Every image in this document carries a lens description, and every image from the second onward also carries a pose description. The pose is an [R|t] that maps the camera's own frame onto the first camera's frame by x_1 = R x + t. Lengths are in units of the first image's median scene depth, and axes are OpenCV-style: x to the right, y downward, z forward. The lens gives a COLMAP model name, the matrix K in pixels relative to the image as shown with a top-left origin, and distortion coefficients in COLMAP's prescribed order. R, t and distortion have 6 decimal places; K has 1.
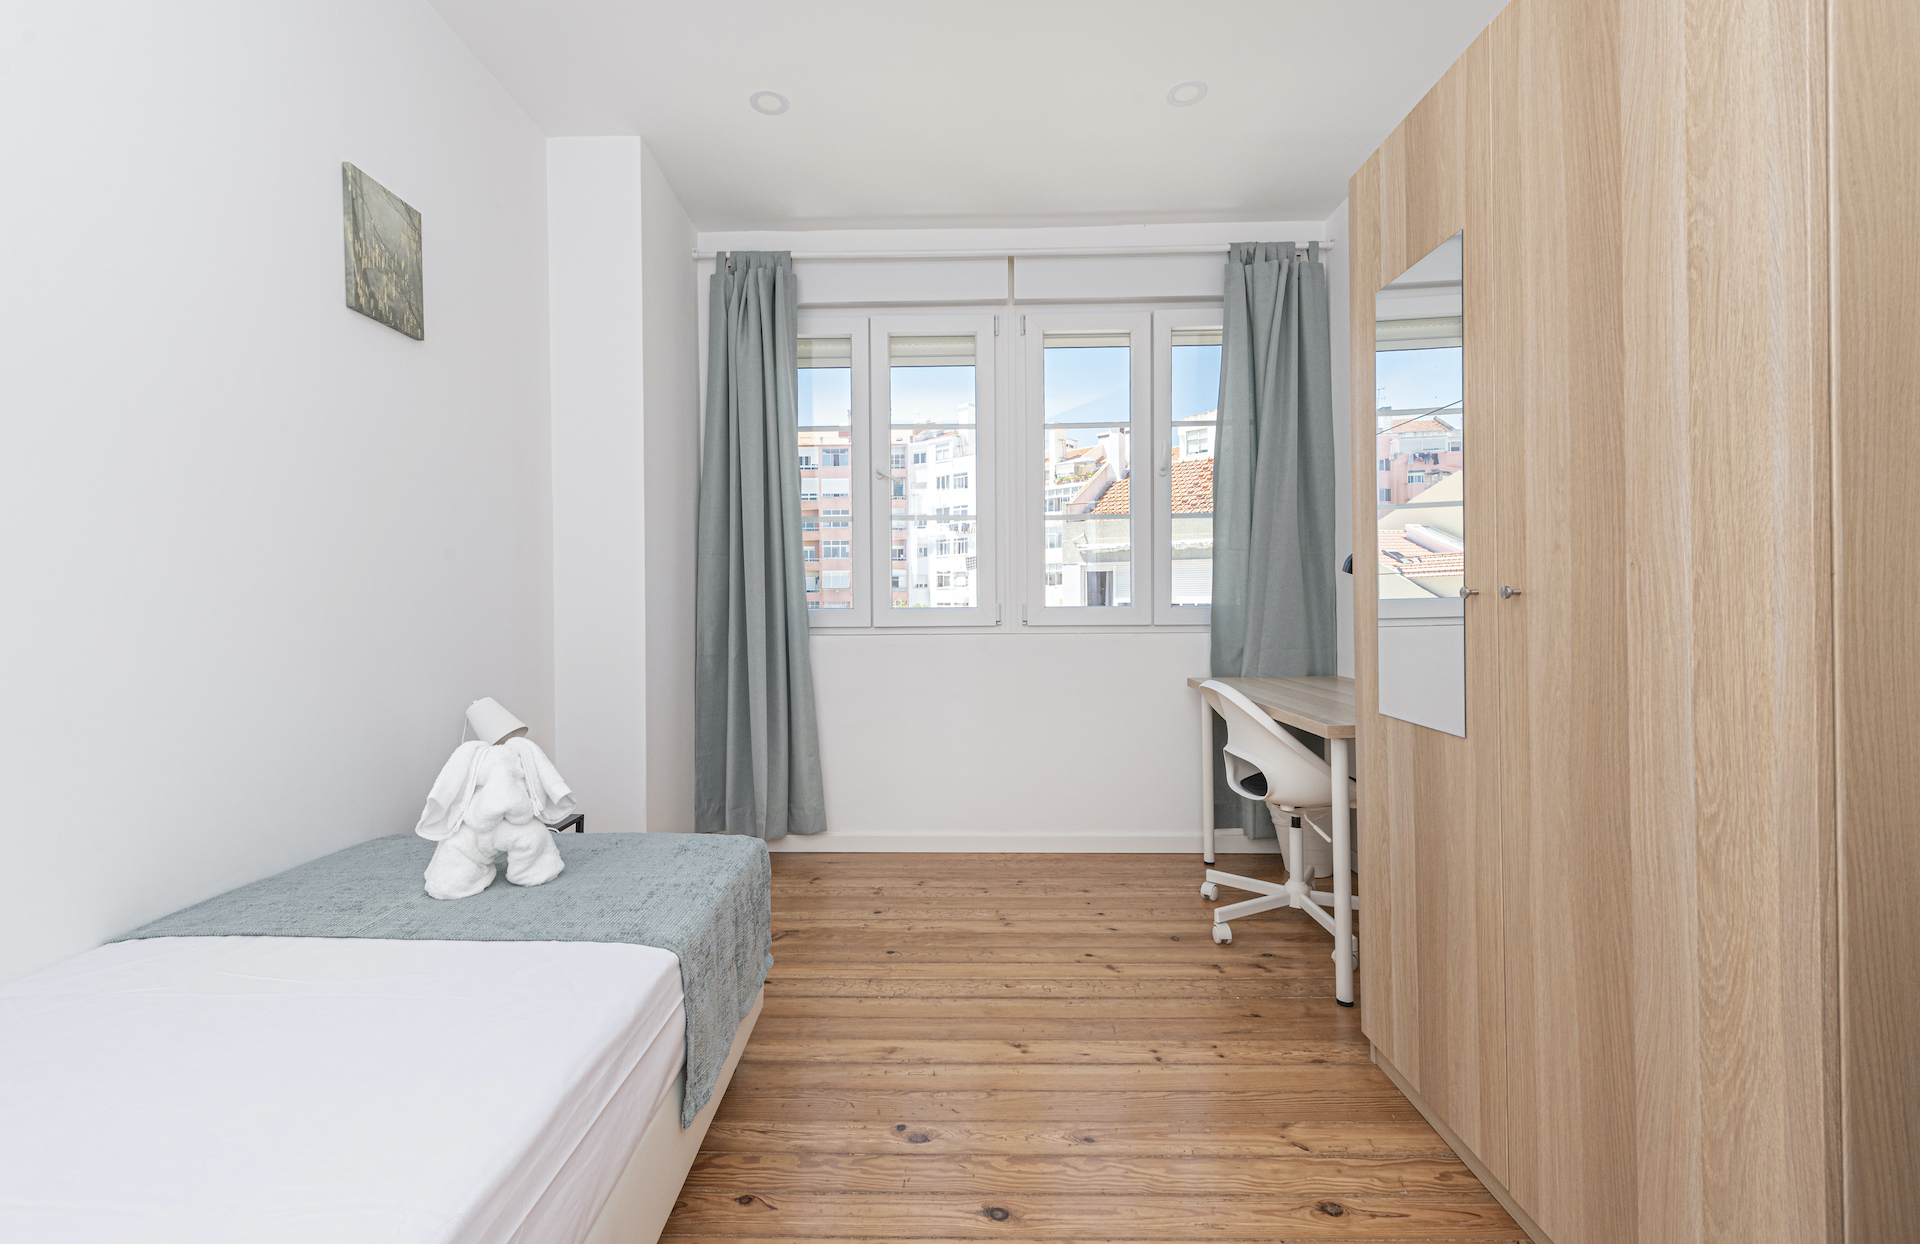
lens RADIAL K [[823.5, 0, 938.7], [0, 823.5, 621.9], [0, 0, 1]] dist [0.014314, -0.000157]
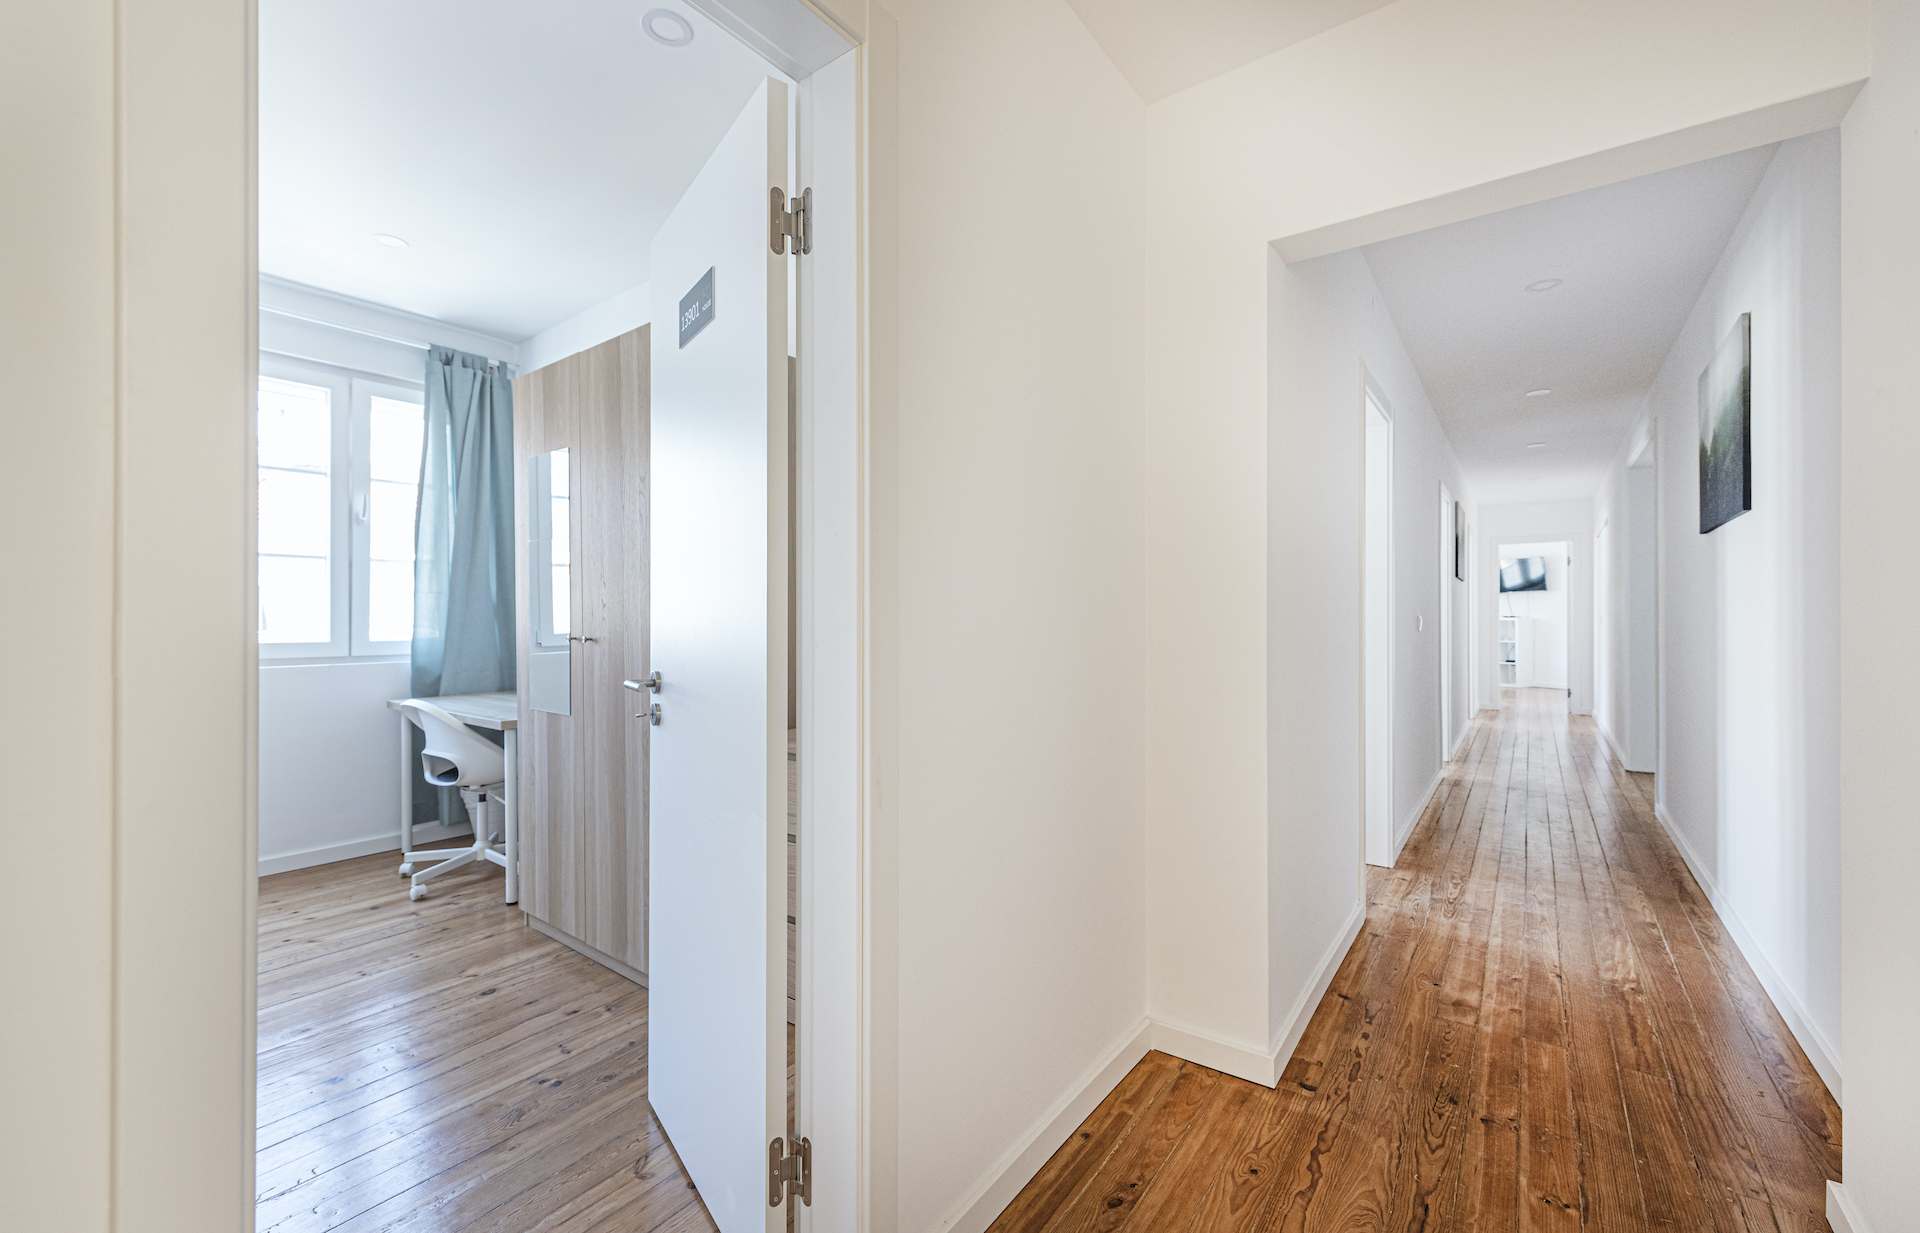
lens RADIAL K [[756.0, 0, 965.7], [0, 756.0, 616.2], [0, 0, 1]] dist [0.000226, 0.000023]
pose [[0.579615, 0.015508, 0.814743, -0.133059], [0.014120, 0.999478, -0.029070, -0.011497], [-0.814768, 0.028354, 0.579093, -0.398007]]
